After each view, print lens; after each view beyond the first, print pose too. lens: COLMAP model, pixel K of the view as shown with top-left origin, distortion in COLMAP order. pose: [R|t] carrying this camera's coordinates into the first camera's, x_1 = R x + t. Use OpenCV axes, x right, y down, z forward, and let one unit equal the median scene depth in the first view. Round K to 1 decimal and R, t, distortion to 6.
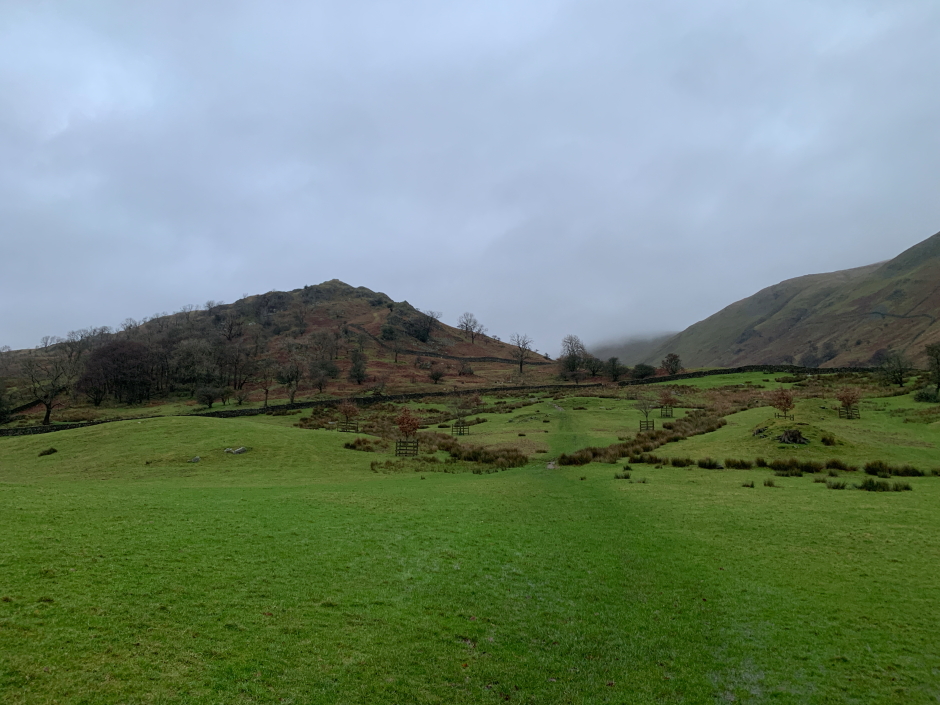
lens RADIAL K [[660.4, 0, 470.0], [0, 660.4, 353.6], [0, 0, 1]] dist [-0.043435, 0.005341]
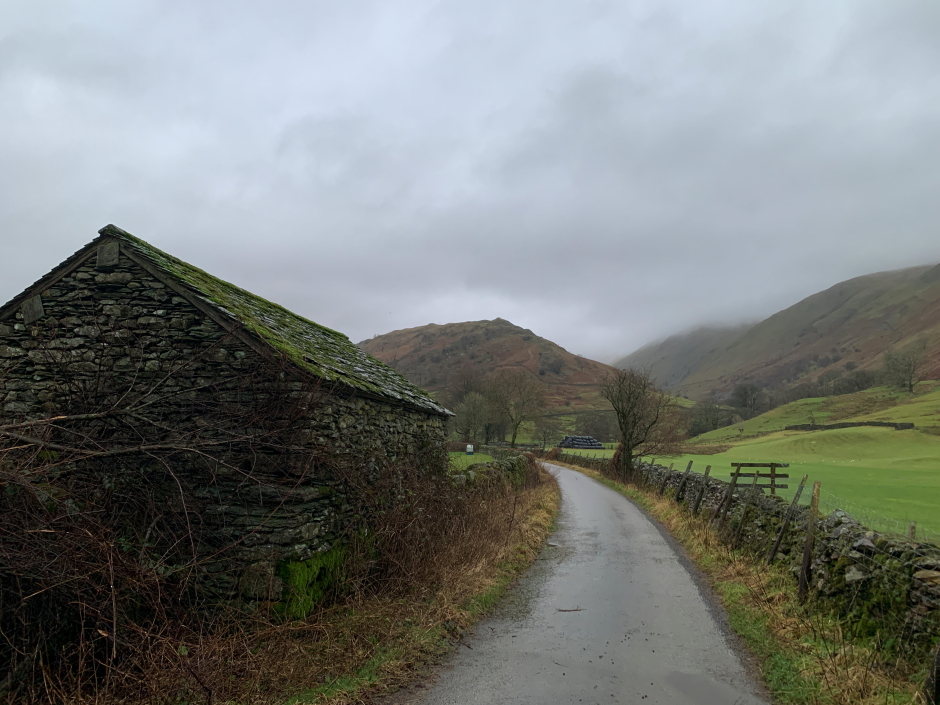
lens RADIAL K [[660.4, 0, 470.6], [0, 660.4, 351.8], [0, 0, 1]] dist [-0.043435, 0.005341]
pose [[0.985054, -0.003922, -0.172199, 0.005131], [0.013730, 0.998347, 0.055804, -0.068218], [0.171695, -0.057334, 0.983480, -0.353541]]
